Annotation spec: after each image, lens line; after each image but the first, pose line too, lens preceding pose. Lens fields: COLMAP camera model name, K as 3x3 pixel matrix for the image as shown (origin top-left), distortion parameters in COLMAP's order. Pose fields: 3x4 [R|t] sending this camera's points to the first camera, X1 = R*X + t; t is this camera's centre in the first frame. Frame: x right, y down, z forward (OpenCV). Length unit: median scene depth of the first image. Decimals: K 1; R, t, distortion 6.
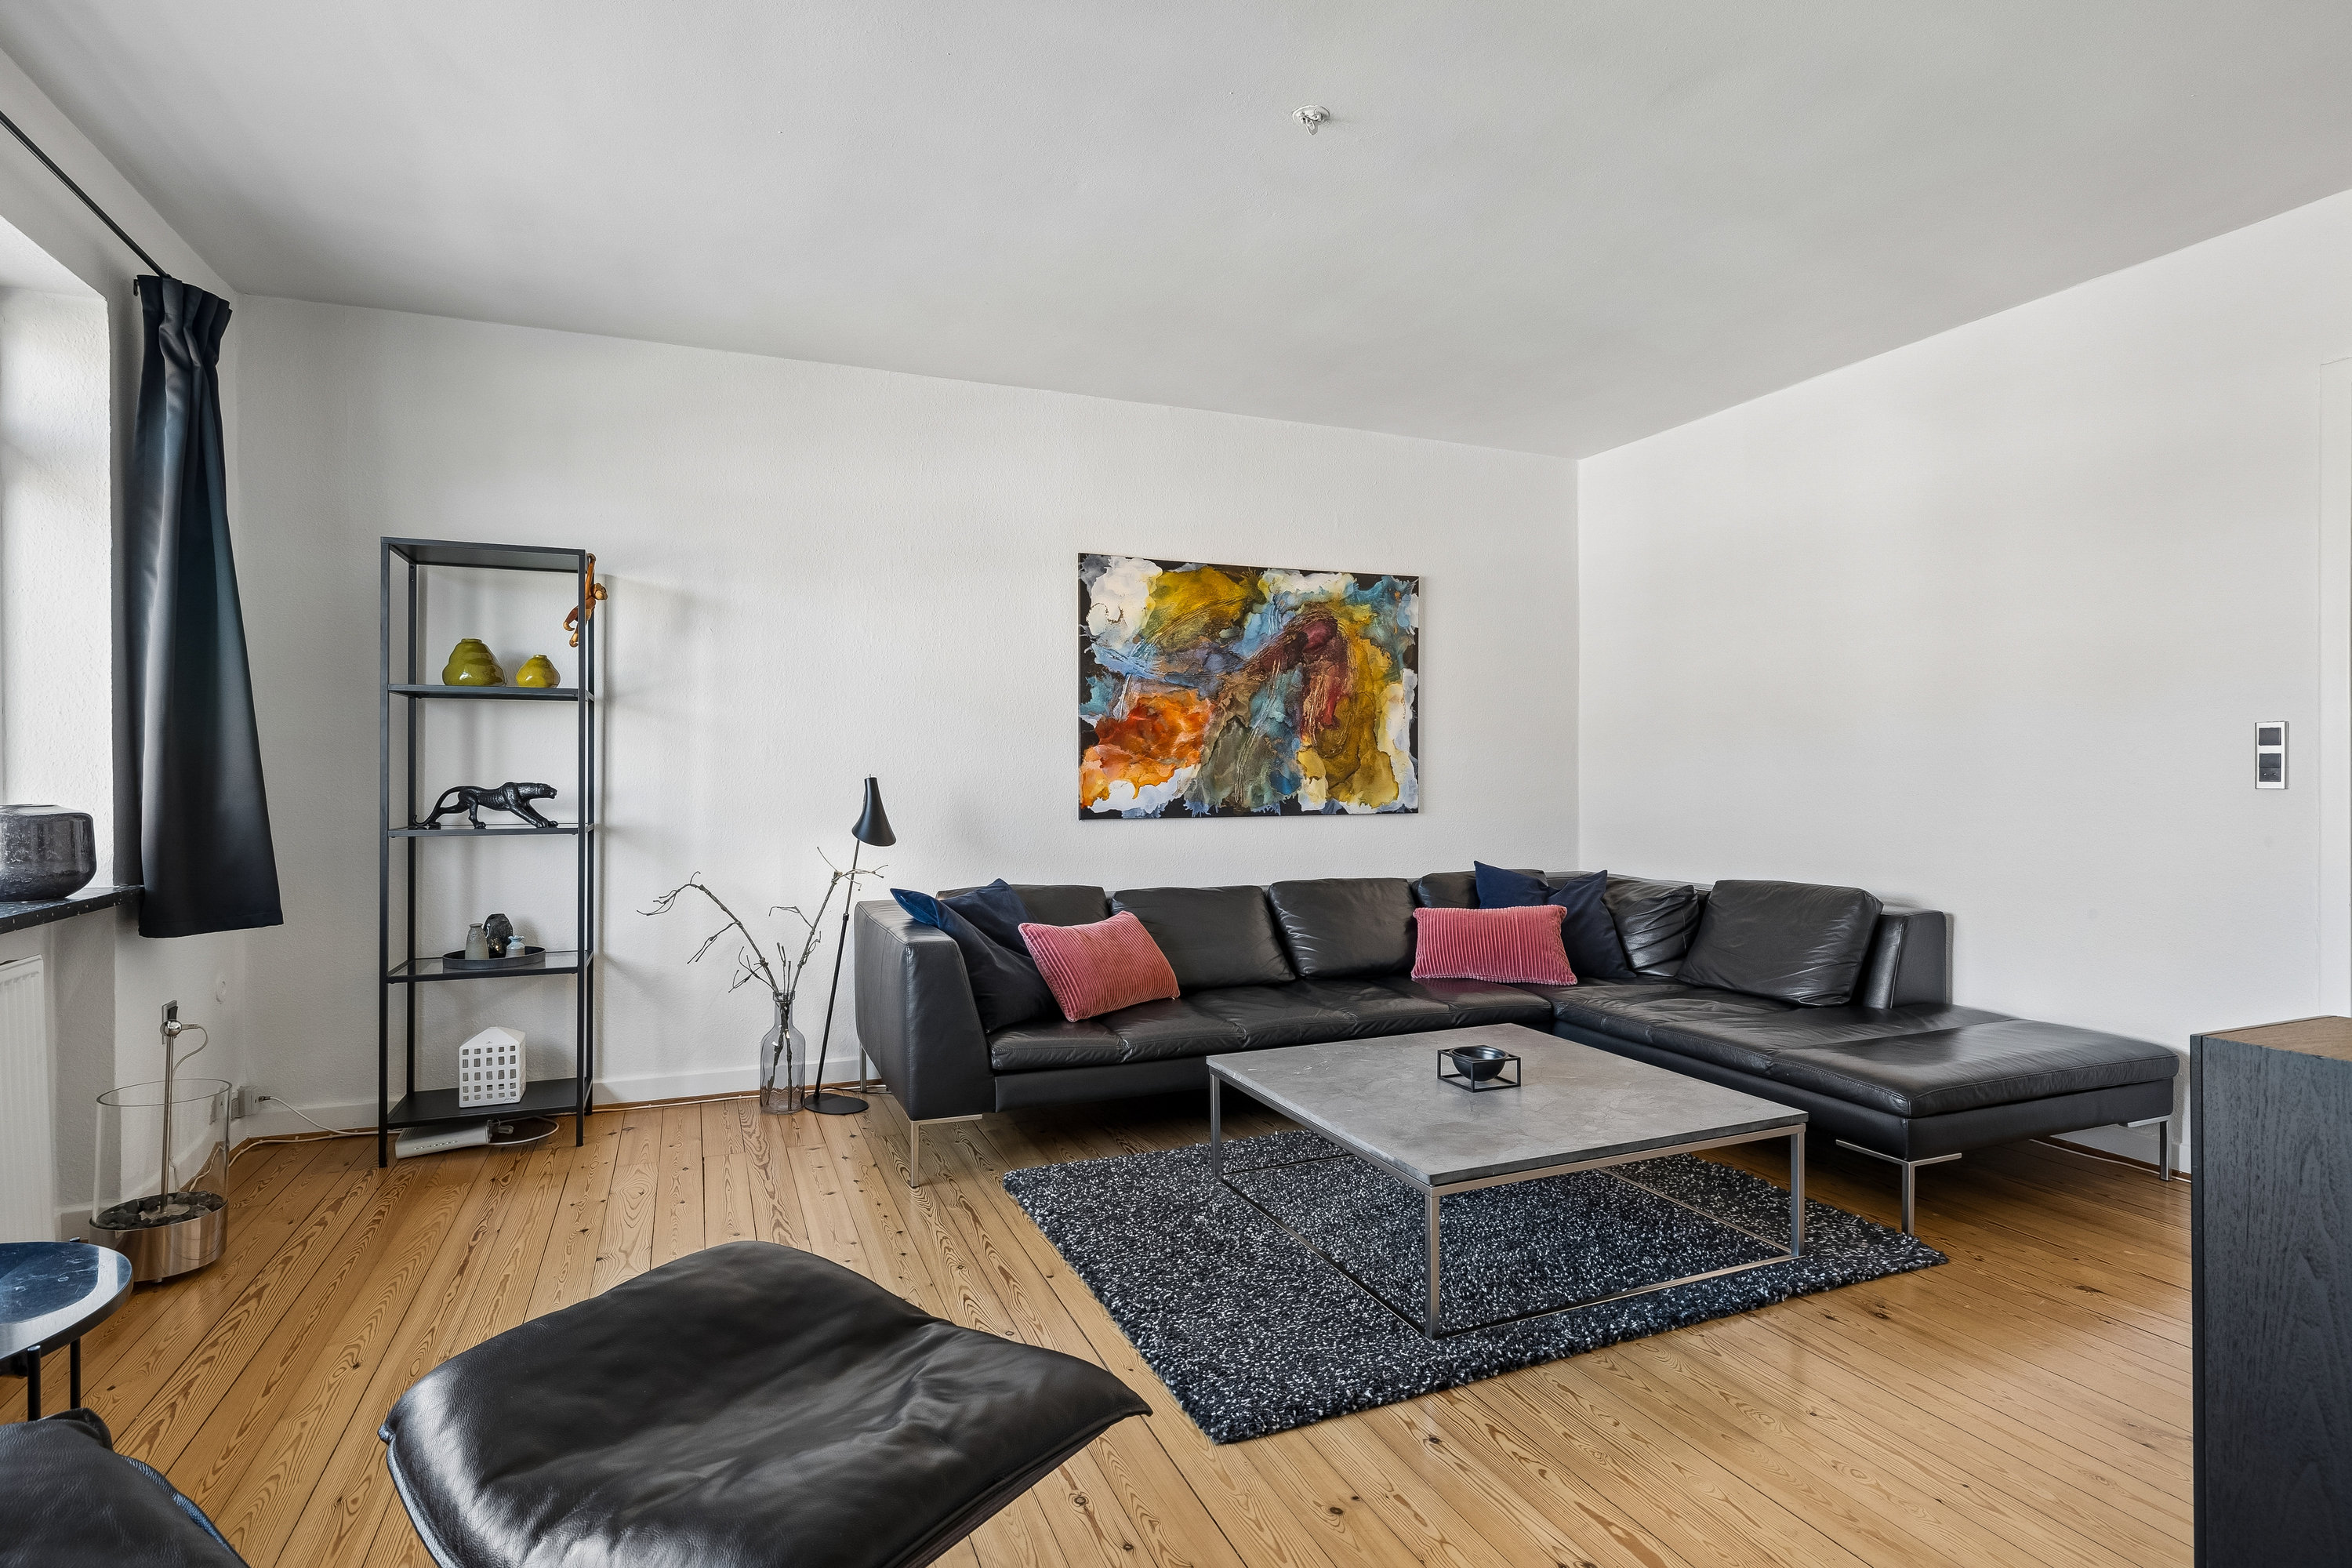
lens RADIAL K [[1195.5, 0, 1174.2], [0, 1195.5, 774.8], [0, 0, 1]] dist [0.000873, 0.000552]
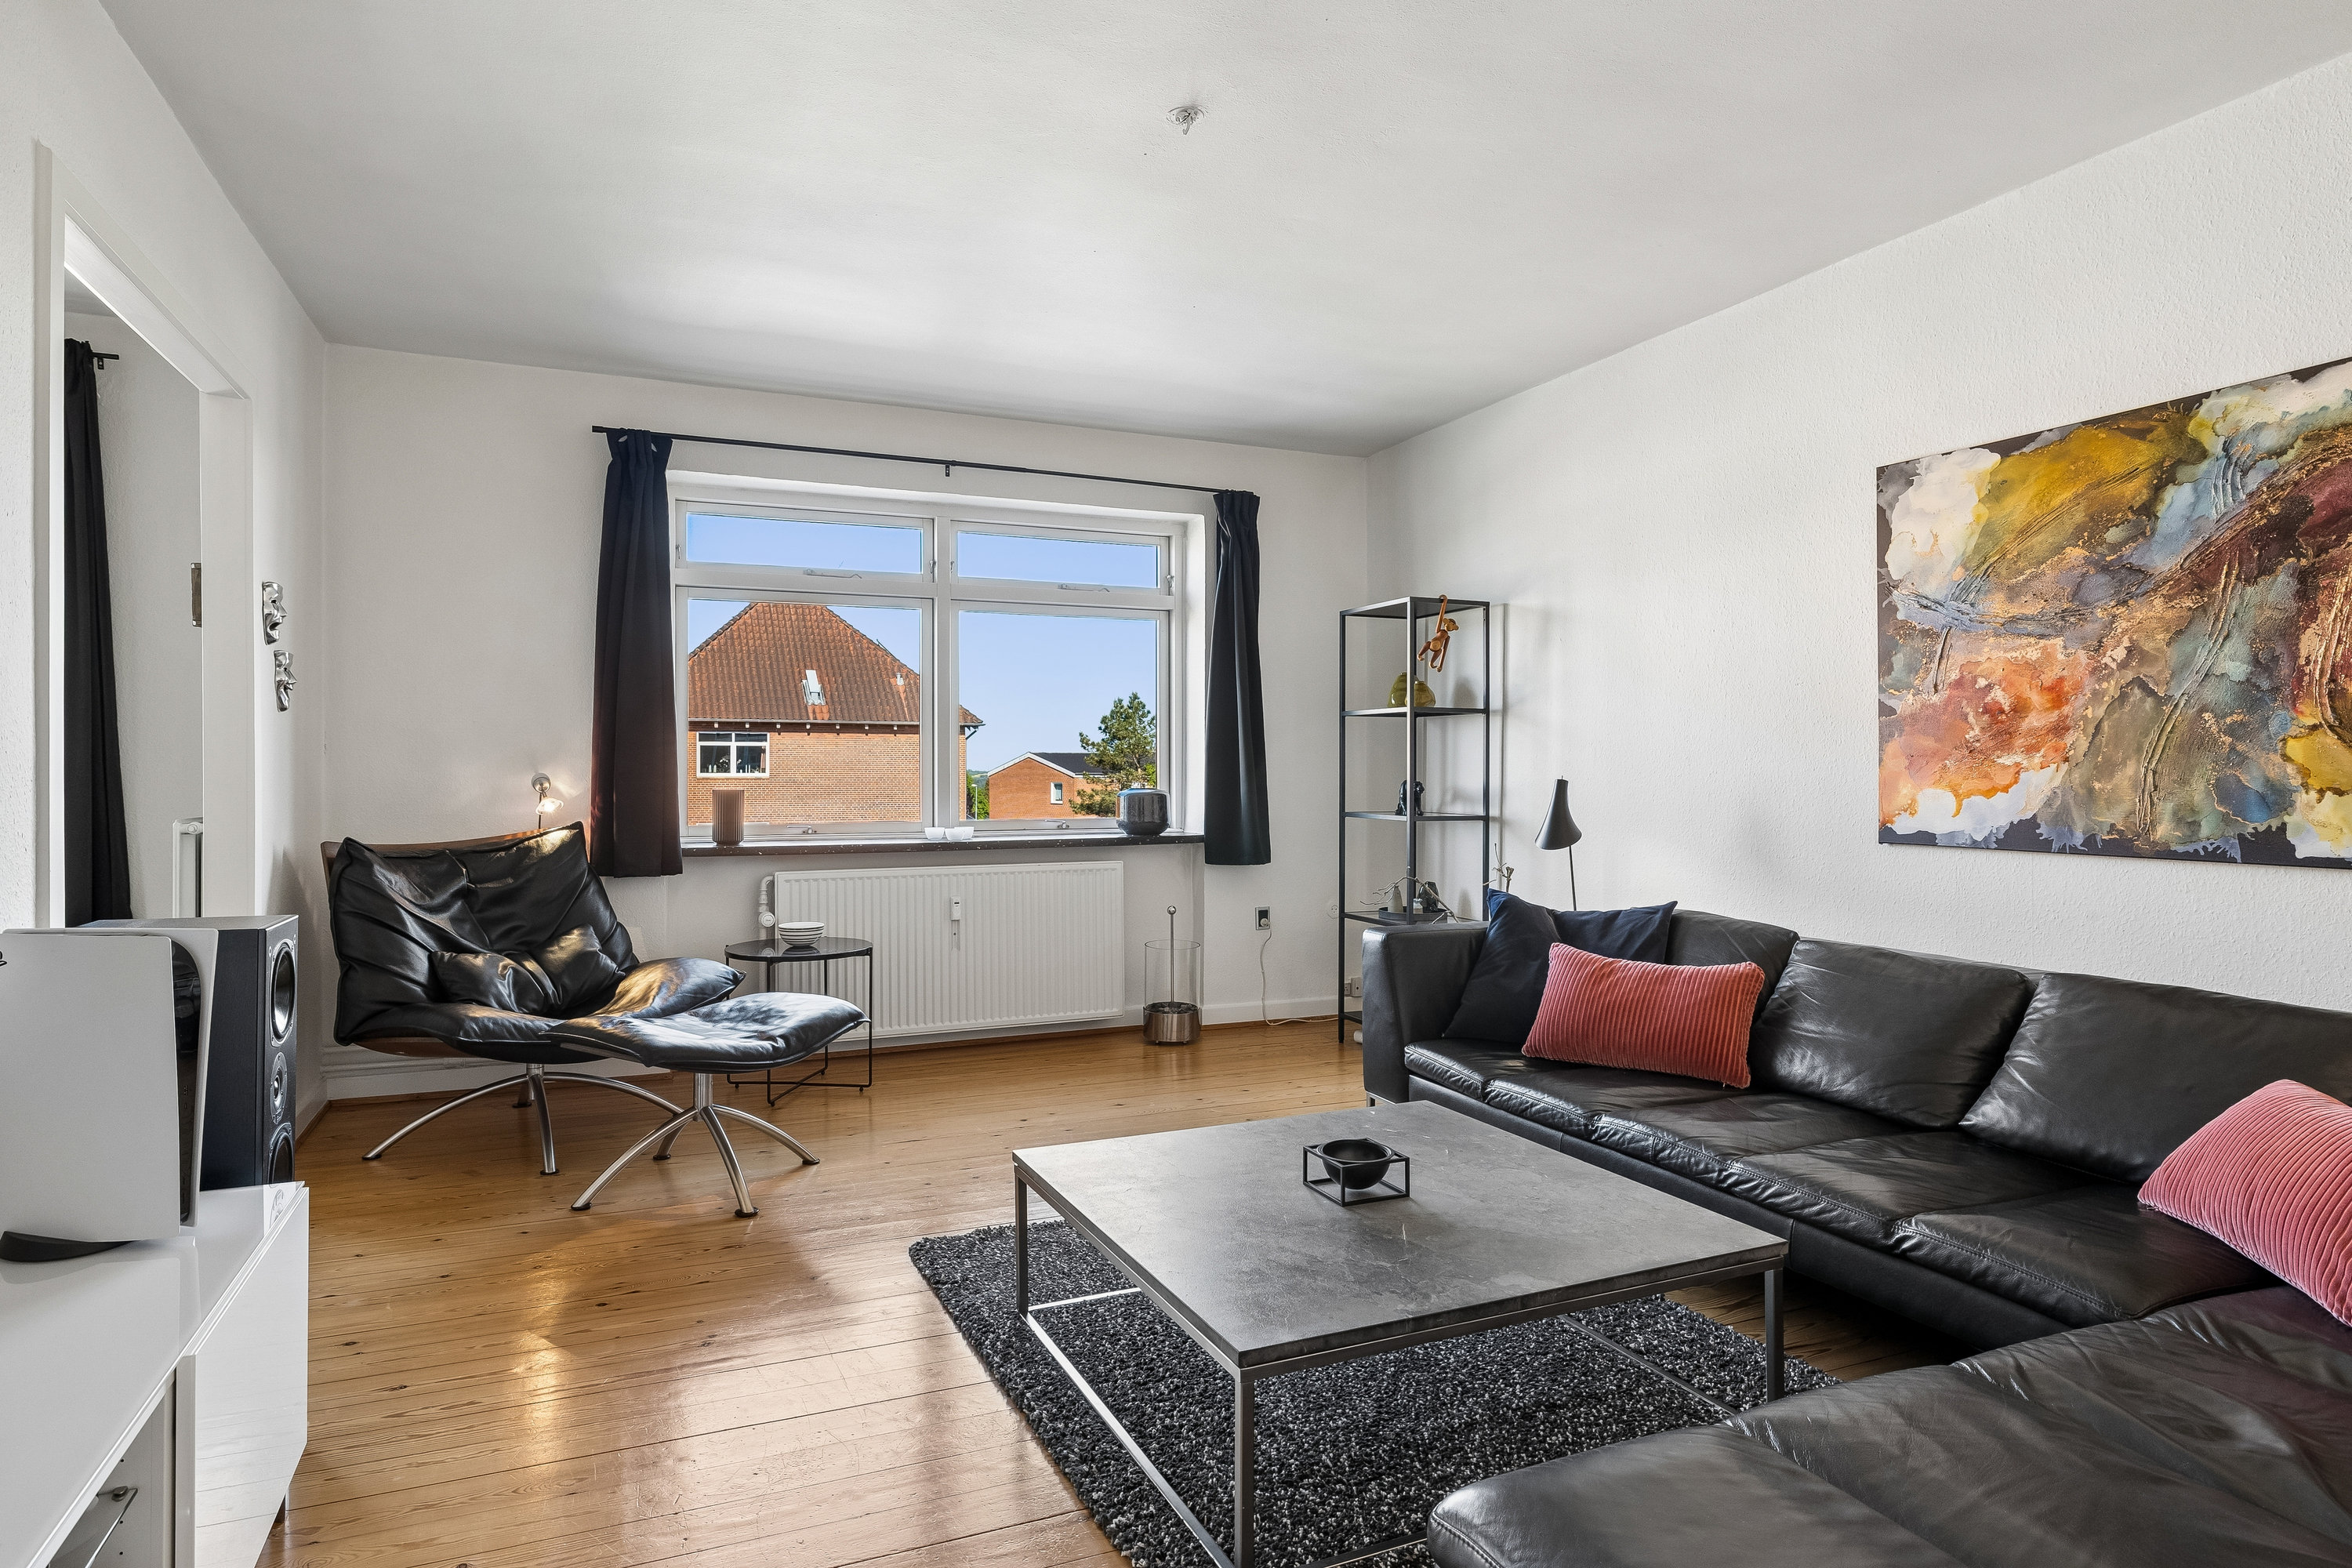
lens RADIAL K [[1297.8, 0, 1164.7], [0, 1297.8, 764.4], [0, 0, 1]] dist [-0.001322, -0.001688]
pose [[0.015687, -0.001694, -0.999876, 0.656628], [-0.002674, 0.999995, -0.001736, -0.006250], [0.999873, 0.002701, 0.015682, 0.540907]]
